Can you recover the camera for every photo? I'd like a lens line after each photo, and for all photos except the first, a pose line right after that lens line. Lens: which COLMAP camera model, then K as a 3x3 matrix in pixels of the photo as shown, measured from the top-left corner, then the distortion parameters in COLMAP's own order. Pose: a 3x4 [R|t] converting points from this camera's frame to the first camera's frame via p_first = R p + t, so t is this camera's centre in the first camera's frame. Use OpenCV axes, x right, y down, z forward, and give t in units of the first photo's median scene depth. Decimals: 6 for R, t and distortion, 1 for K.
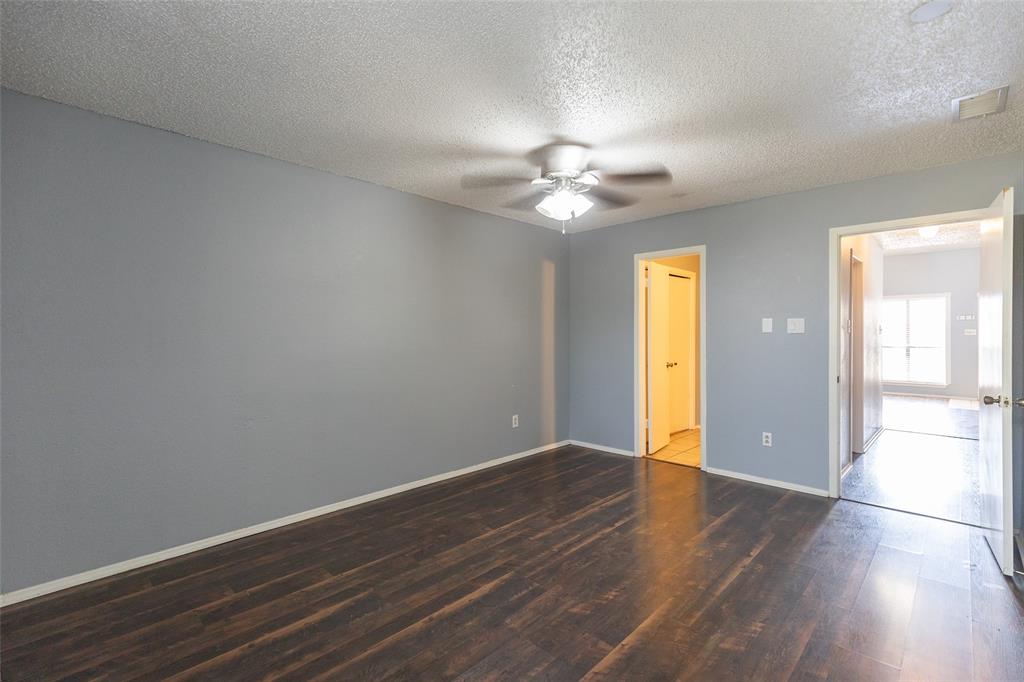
lens RADIAL K [[463.3, 0, 513.8], [0, 463.3, 337.1], [0, 0, 1]] dist [0.007072, -0.001031]
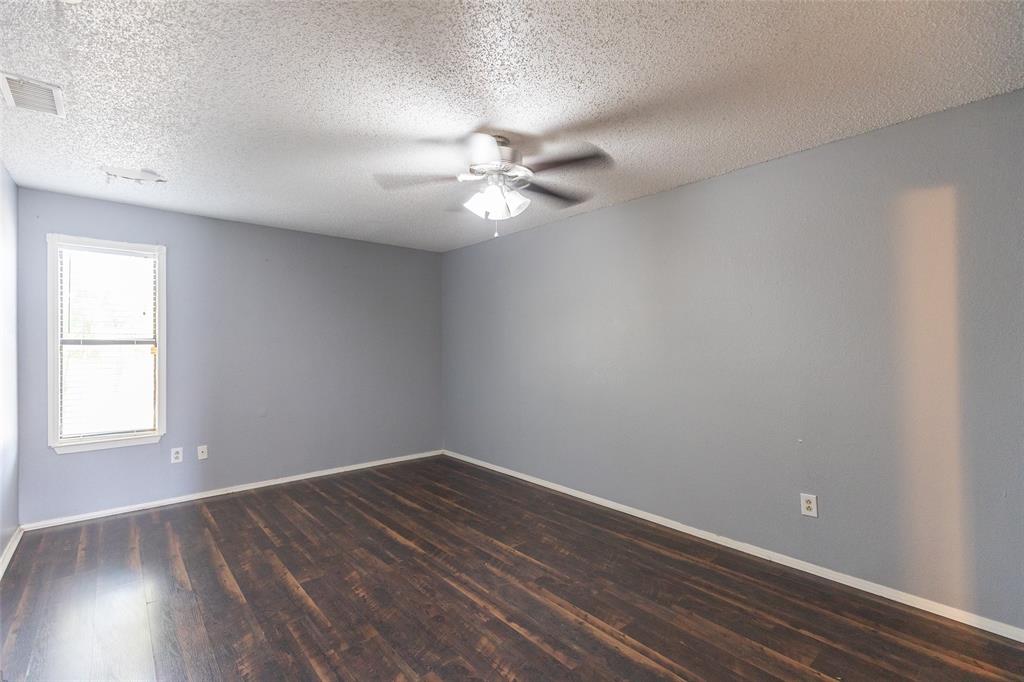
lens RADIAL K [[463.3, 0, 511.2], [0, 463.3, 338.9], [0, 0, 1]] dist [0.007072, -0.001031]
pose [[-0.090483, -0.008287, -0.995864, 0.994643], [-0.003010, 0.999963, -0.008047, -0.025087], [0.995893, 0.002270, -0.090505, 1.136947]]
